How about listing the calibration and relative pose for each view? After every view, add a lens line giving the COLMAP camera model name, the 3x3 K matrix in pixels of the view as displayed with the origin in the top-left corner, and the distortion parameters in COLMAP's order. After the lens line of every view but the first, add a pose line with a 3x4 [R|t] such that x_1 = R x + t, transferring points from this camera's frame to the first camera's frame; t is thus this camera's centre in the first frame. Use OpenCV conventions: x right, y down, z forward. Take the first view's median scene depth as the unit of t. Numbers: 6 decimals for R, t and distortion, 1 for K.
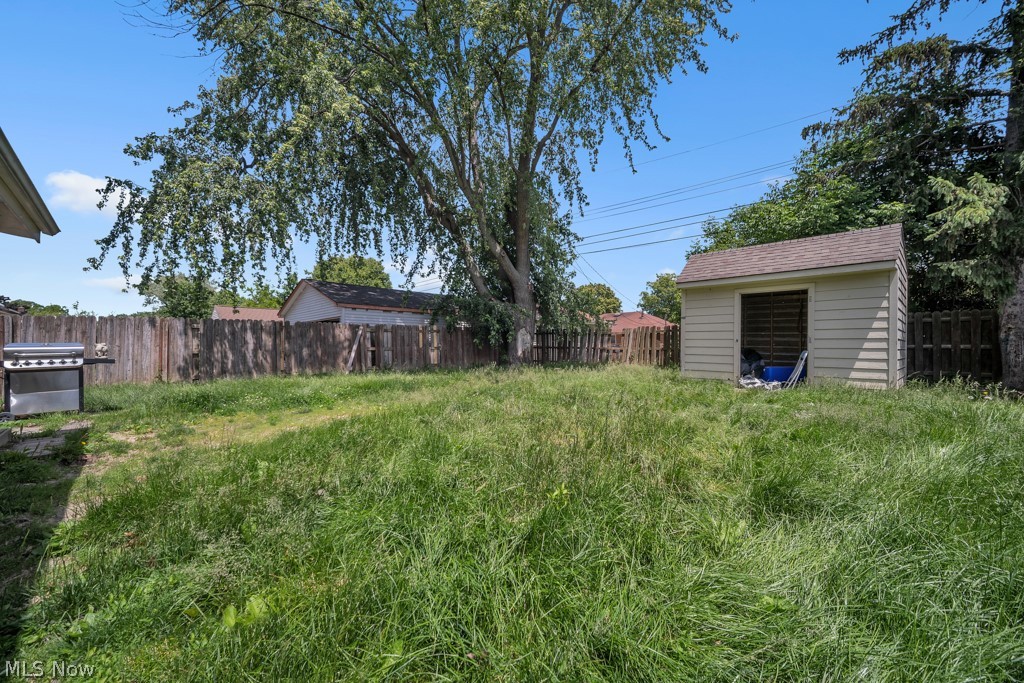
lens RADIAL K [[403.1, 0, 508.8], [0, 403.1, 341.8], [0, 0, 1]] dist [-0.012739, 0.000732]
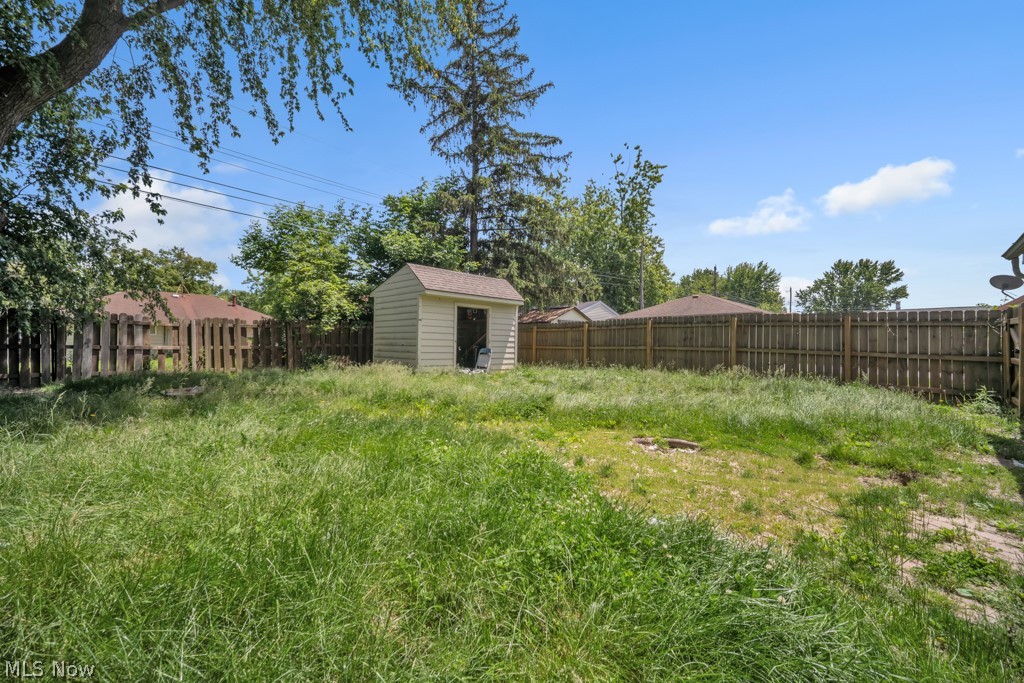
lens RADIAL K [[403.1, 0, 508.7], [0, 403.1, 344.3], [0, 0, 1]] dist [-0.012739, 0.000732]
pose [[-0.026170, 0.002413, 0.999655, -0.765564], [-0.014279, 0.999894, -0.002788, 0.009081], [-0.999556, -0.014347, -0.026133, 0.866719]]
